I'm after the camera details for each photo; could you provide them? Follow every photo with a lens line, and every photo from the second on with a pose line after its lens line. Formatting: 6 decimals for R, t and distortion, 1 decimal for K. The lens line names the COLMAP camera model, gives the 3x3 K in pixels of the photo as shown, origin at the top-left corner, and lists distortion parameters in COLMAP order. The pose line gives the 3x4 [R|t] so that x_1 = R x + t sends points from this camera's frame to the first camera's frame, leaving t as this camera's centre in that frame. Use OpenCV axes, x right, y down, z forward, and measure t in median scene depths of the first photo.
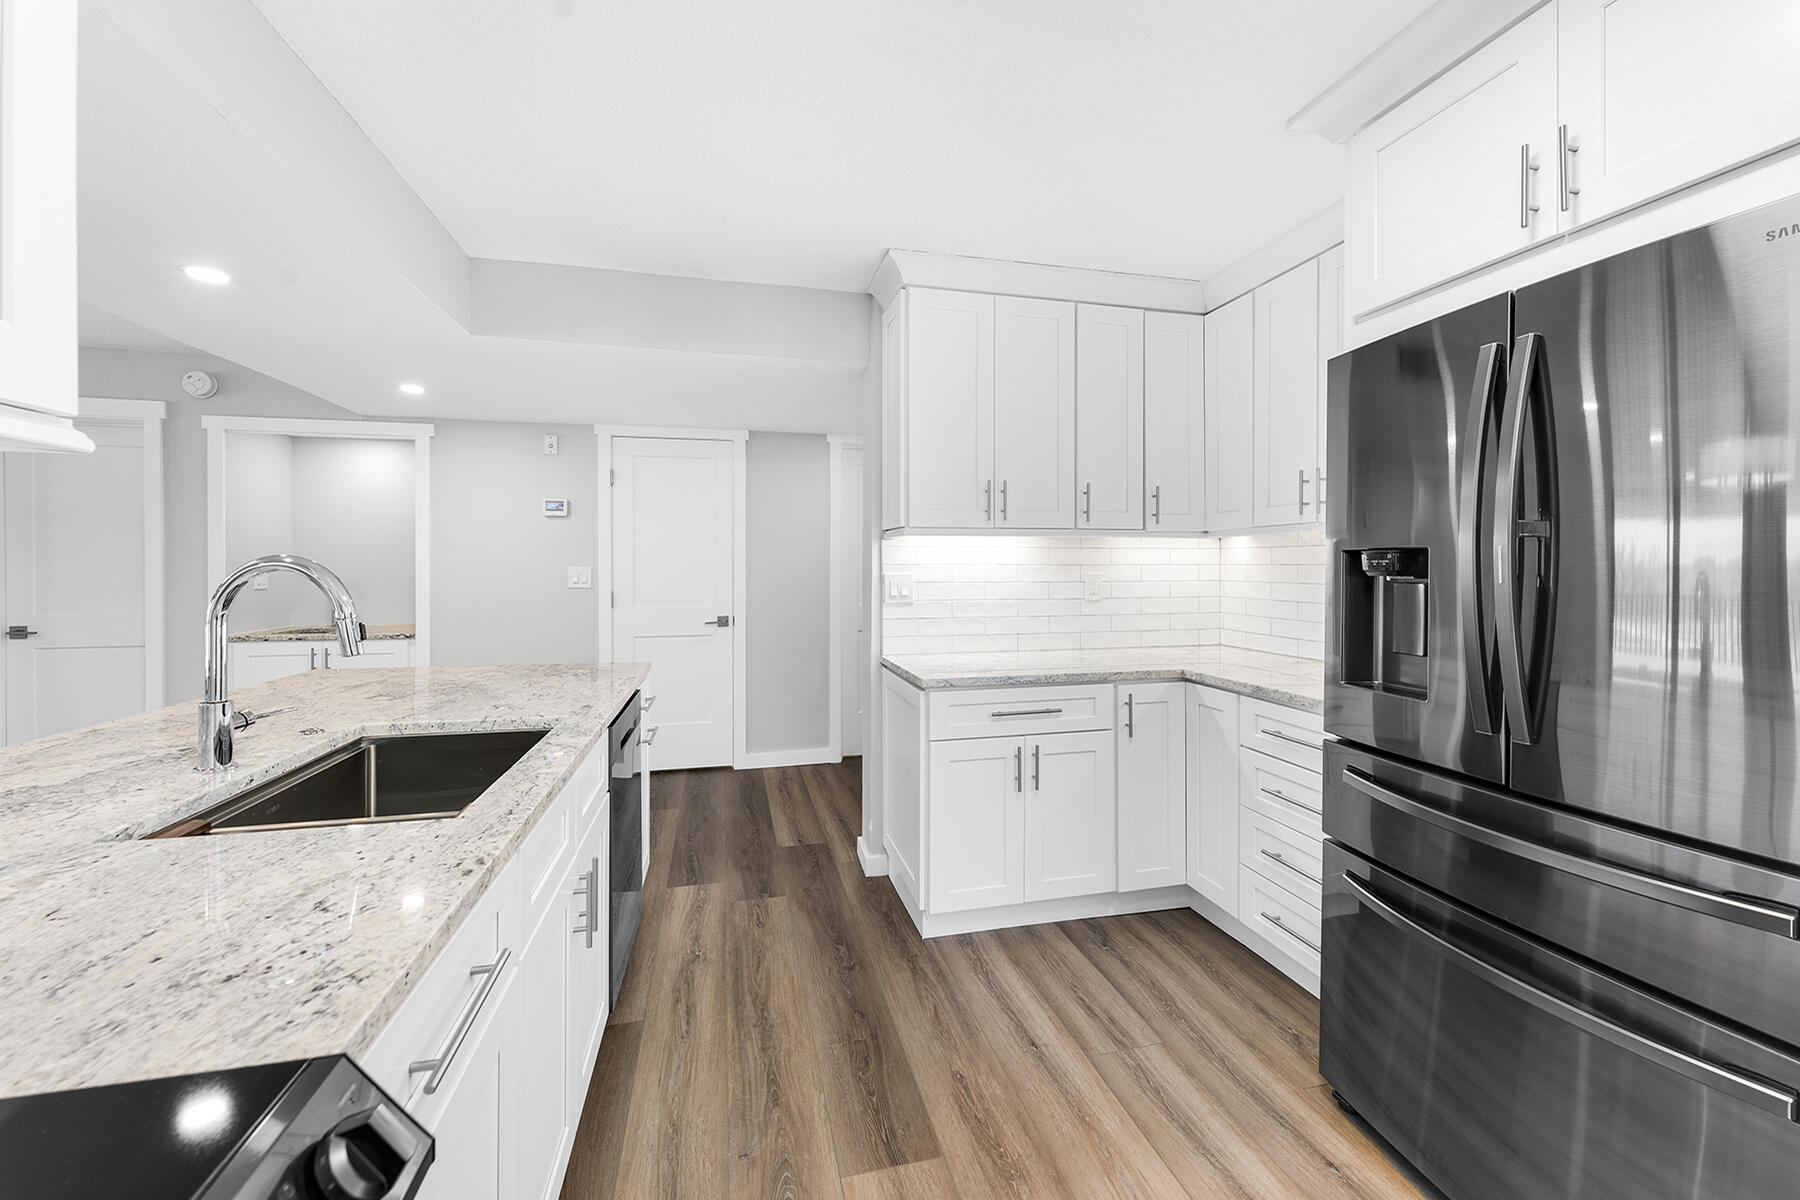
lens RADIAL K [[733.0, 0, 907.5], [0, 733.0, 569.4], [0, 0, 1]] dist [0.002667, 0.000074]
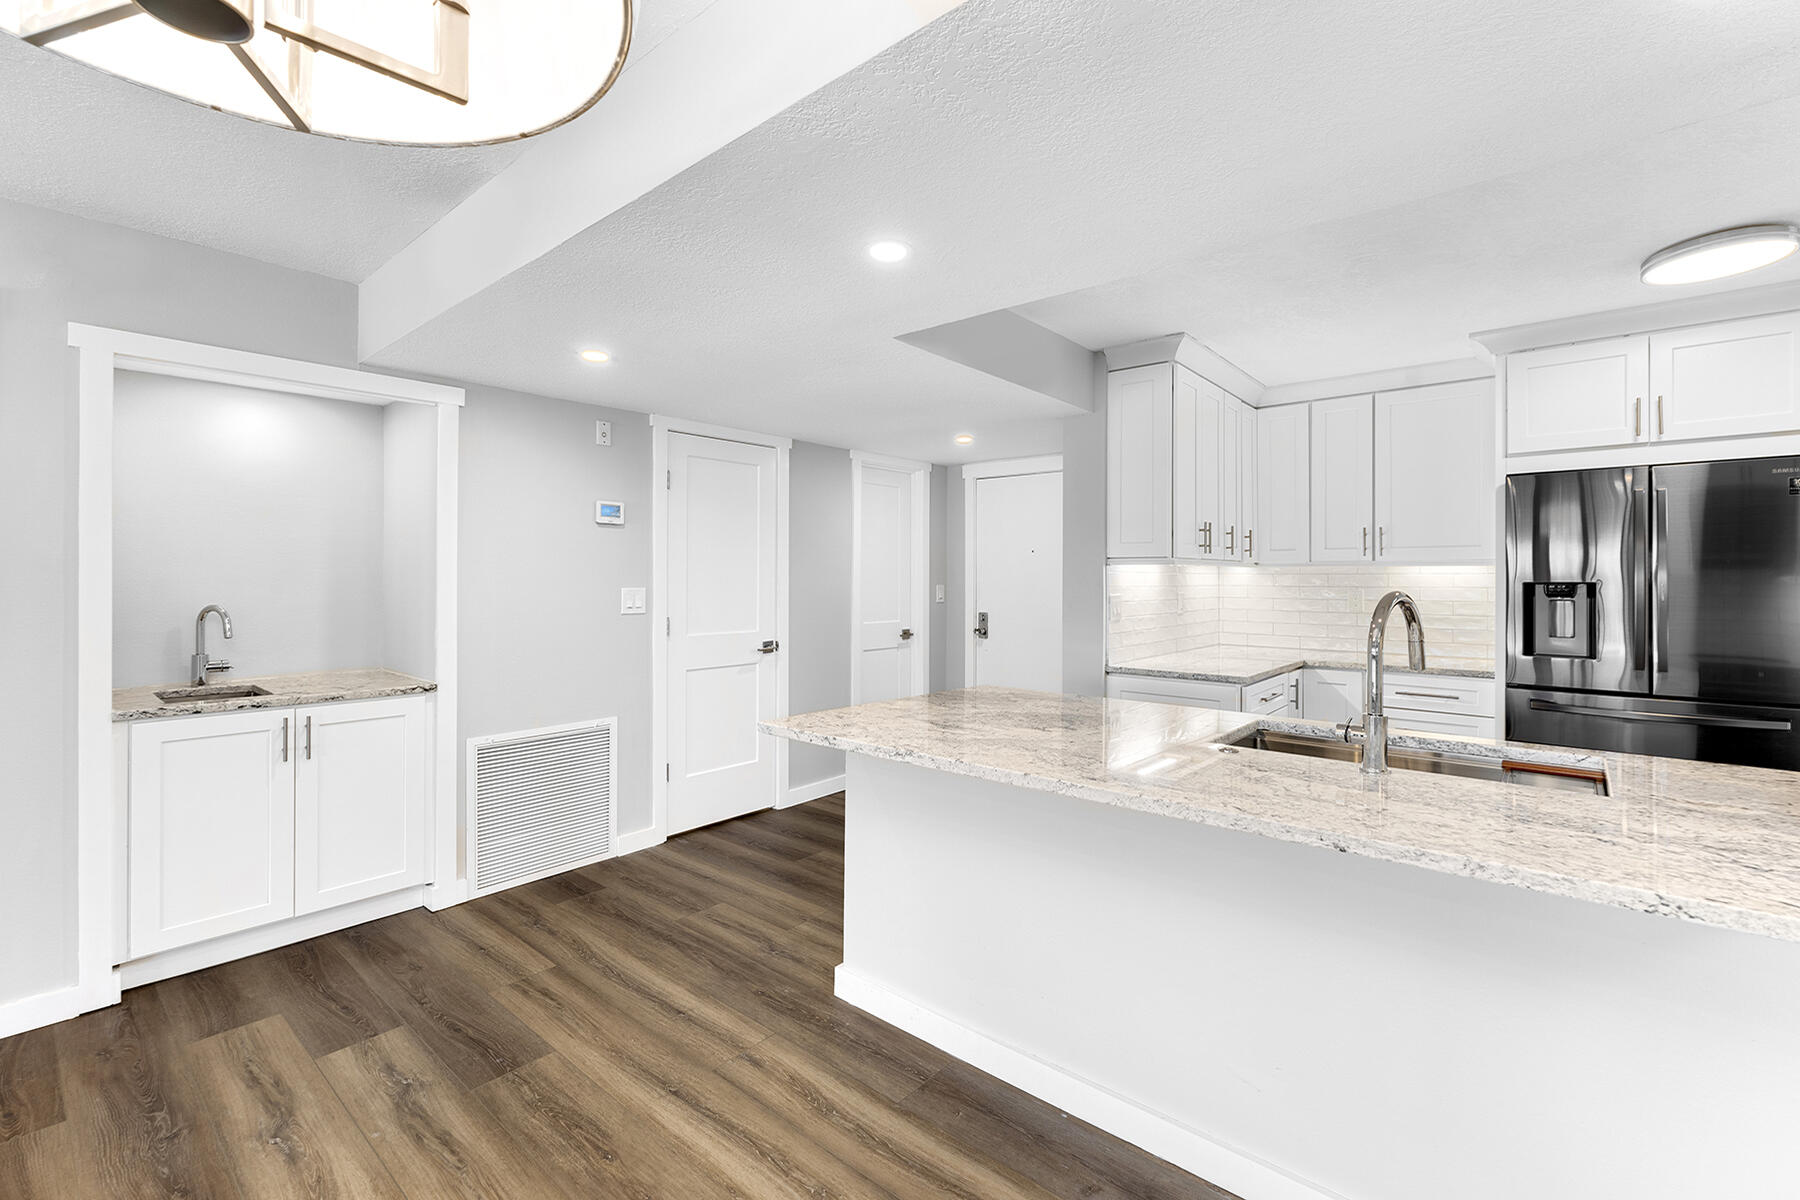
lens RADIAL K [[782.3, 0, 907.2], [0, 782.3, 575.7], [0, 0, 1]] dist [-0.000491, -0.000095]
pose [[0.809920, 0.004956, 0.586520, -1.168067], [-0.001453, 0.999978, -0.006444, -0.019087], [-0.586539, 0.004367, 0.809909, 0.205257]]
